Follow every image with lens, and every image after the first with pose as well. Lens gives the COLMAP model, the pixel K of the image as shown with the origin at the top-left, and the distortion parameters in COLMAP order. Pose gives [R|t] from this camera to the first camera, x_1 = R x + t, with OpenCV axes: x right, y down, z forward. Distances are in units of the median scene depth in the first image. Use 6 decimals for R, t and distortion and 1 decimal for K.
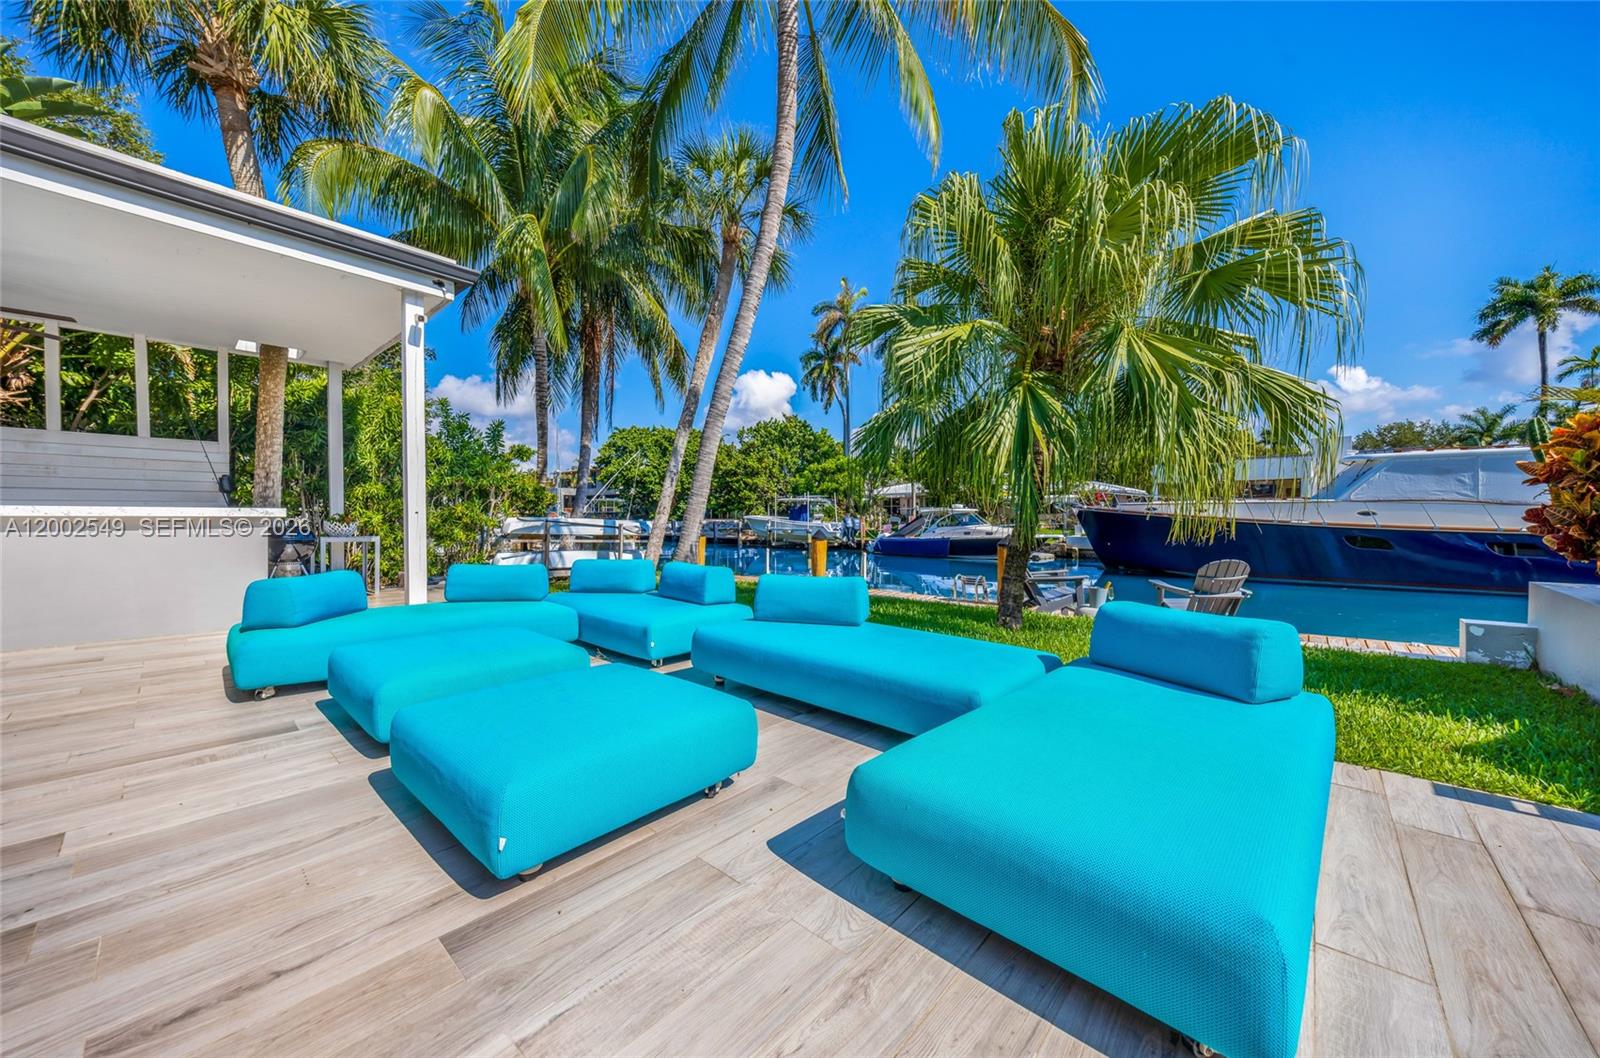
lens RADIAL K [[567.2, 0, 800.0], [0, 567.2, 529.0], [0, 0, 1]] dist [0.000596, -0.000008]
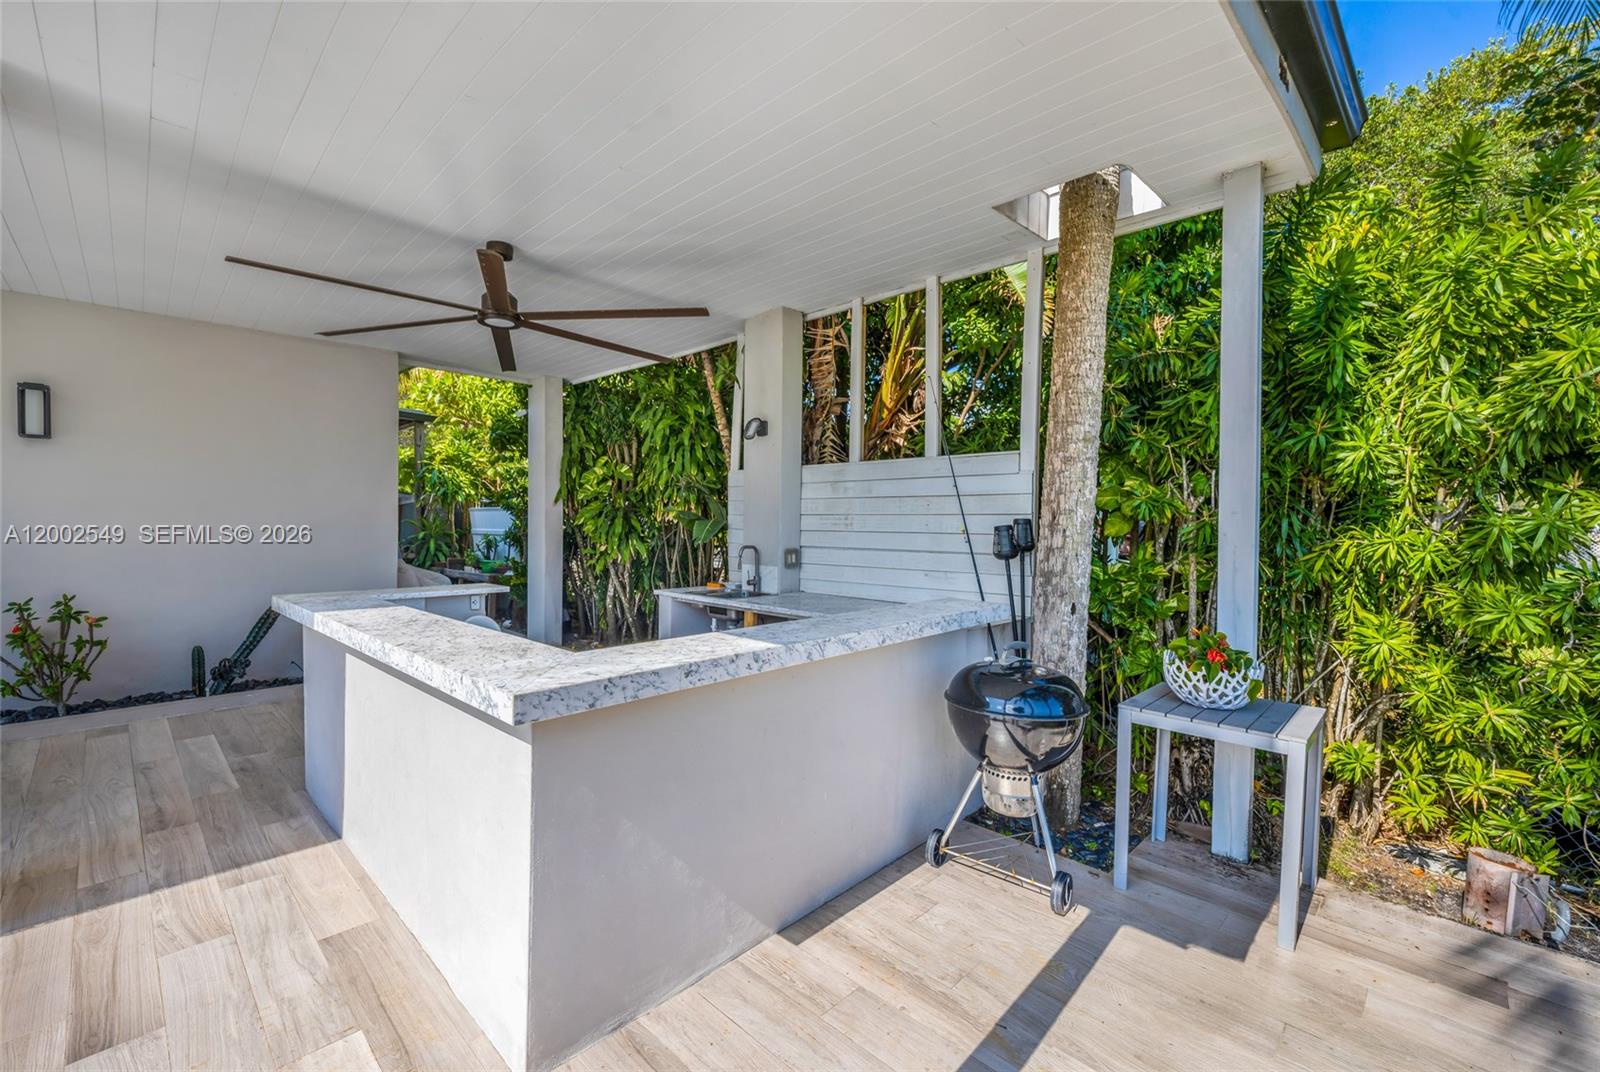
lens RADIAL K [[680.3, 0, 800.0], [0, 680.3, 536.0], [0, 0, 1]] dist [-0.000391, -0.000457]
pose [[-0.057667, 0.024683, -0.998031, -0.419911], [-0.023160, 0.999392, 0.026055, -0.087466], [0.998067, 0.024617, -0.057060, 0.813174]]
